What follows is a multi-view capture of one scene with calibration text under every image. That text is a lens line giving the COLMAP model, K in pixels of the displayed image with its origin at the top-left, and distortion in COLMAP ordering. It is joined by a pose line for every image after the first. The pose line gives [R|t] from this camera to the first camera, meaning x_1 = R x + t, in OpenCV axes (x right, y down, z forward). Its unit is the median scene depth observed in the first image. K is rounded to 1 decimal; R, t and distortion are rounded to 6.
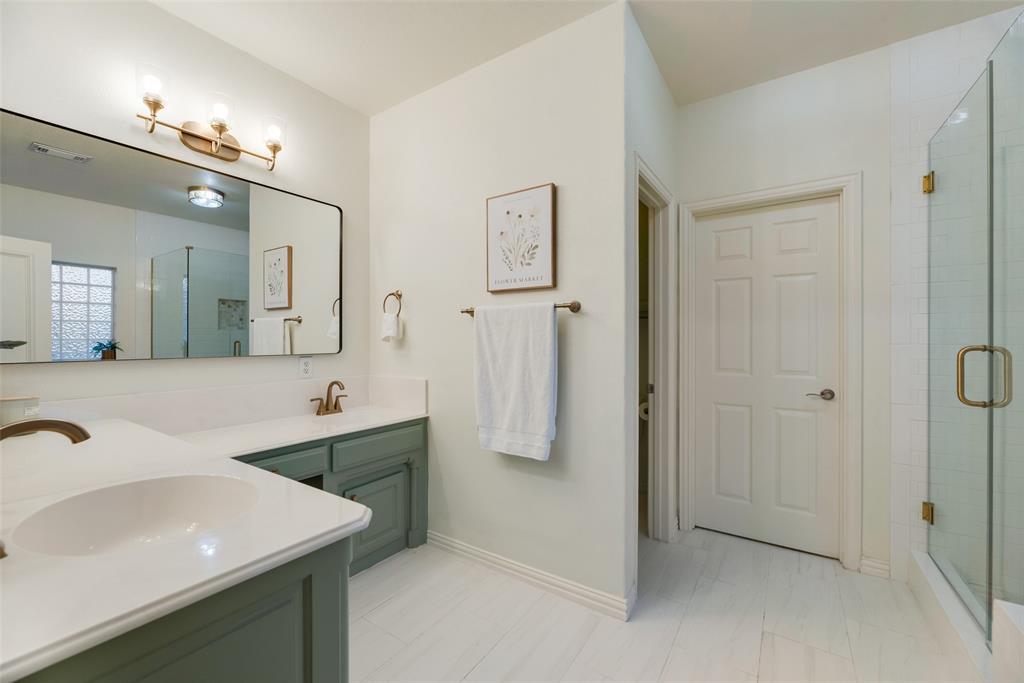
lens RADIAL K [[416.7, 0, 511.3], [0, 416.7, 344.5], [0, 0, 1]] dist [0.000949, -0.000629]
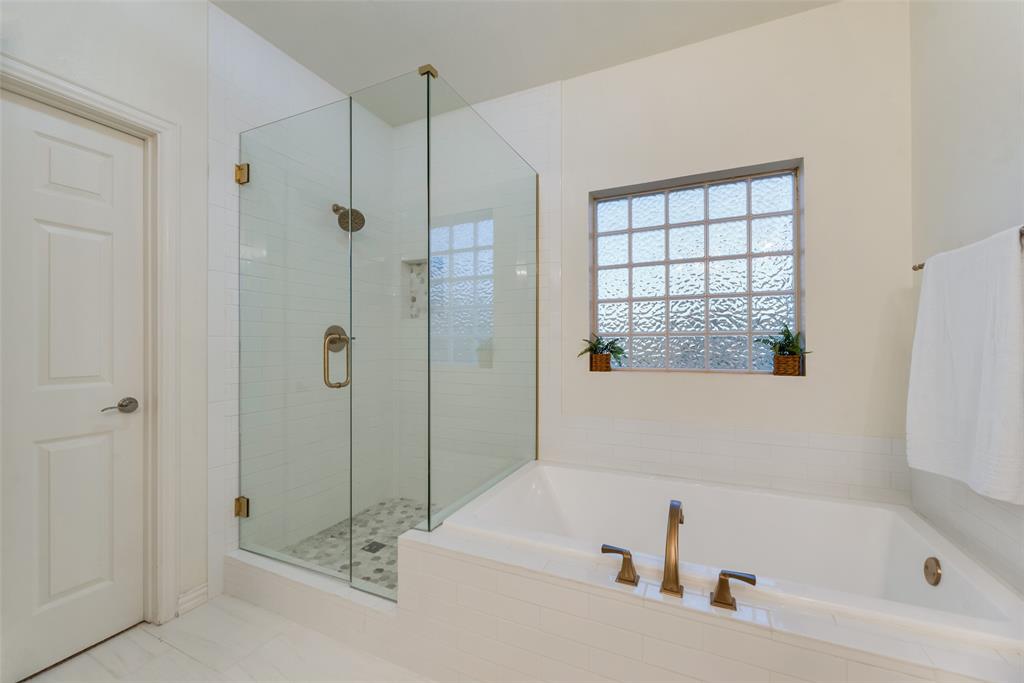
lens RADIAL K [[416.7, 0, 511.3], [0, 416.7, 344.5], [0, 0, 1]] dist [0.000949, -0.000629]
pose [[-0.165210, 0.001382, 0.986257, -0.060547], [0.013983, 0.999902, 0.000941, 0.019488], [-0.986159, 0.013947, -0.165213, 0.397429]]
